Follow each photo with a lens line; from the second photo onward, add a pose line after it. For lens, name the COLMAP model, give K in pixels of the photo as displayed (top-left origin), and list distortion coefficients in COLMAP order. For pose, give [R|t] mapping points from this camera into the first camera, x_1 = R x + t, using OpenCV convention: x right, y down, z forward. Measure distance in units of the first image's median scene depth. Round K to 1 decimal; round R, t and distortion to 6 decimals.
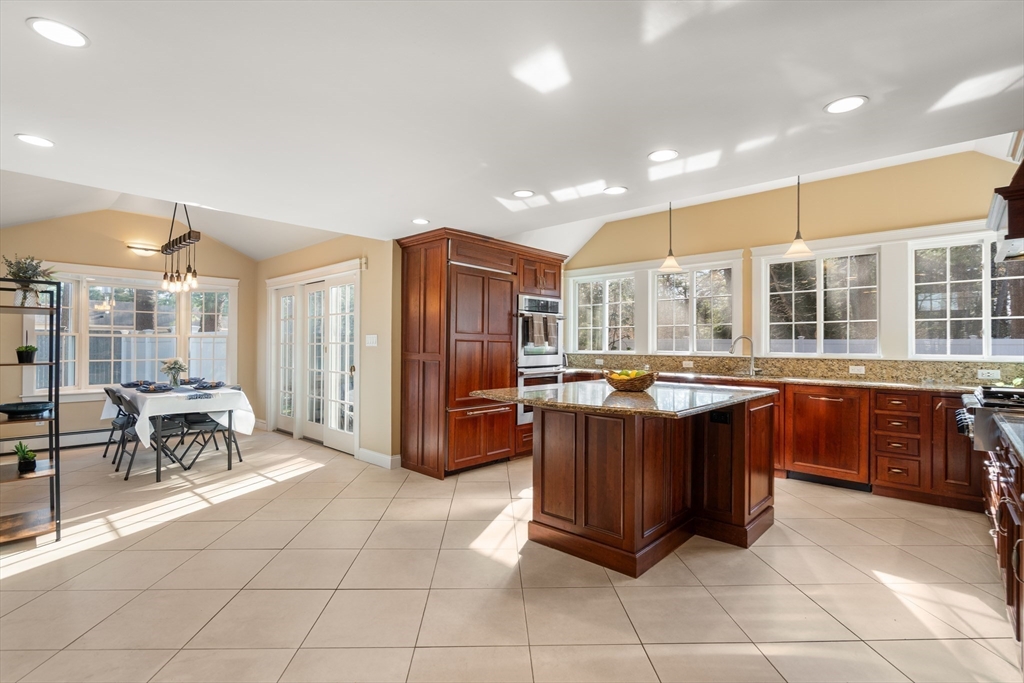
lens RADIAL K [[493.6, 0, 512.0], [0, 493.6, 341.5], [0, 0, 1]] dist [-0.004691, 0.000249]
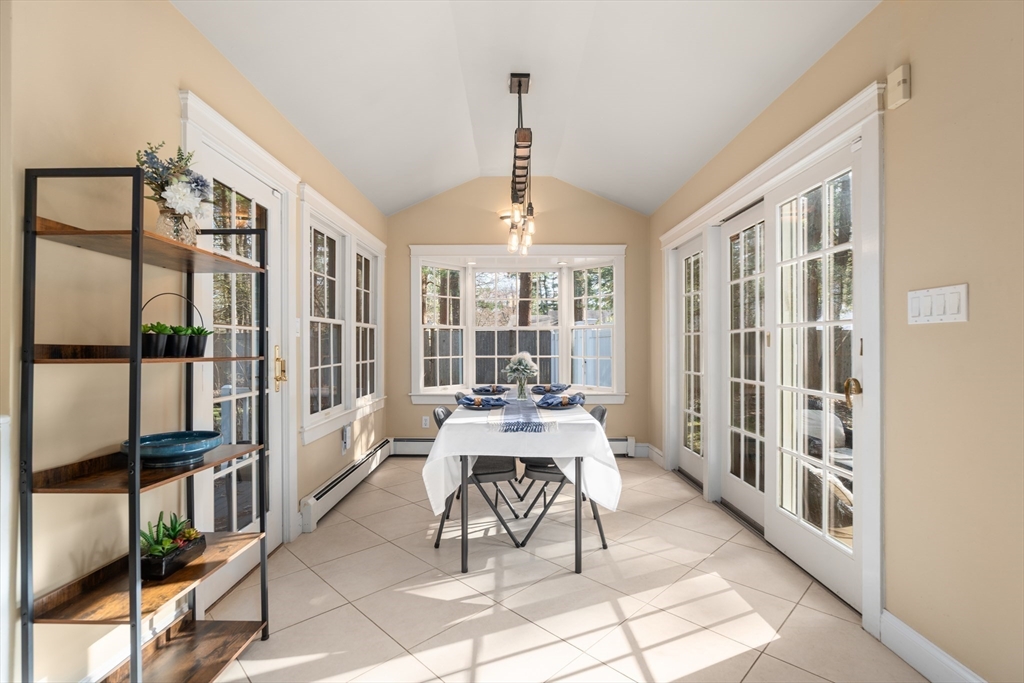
lens RADIAL K [[463.1, 0, 512.0], [0, 463.1, 341.5], [0, 0, 1]] dist [-0.003264, 0.000116]
pose [[0.684360, -0.008880, -0.729090, -0.250950], [0.006440, 0.999960, -0.006134, 0.020935], [0.729116, -0.000498, 0.684390, 0.583173]]
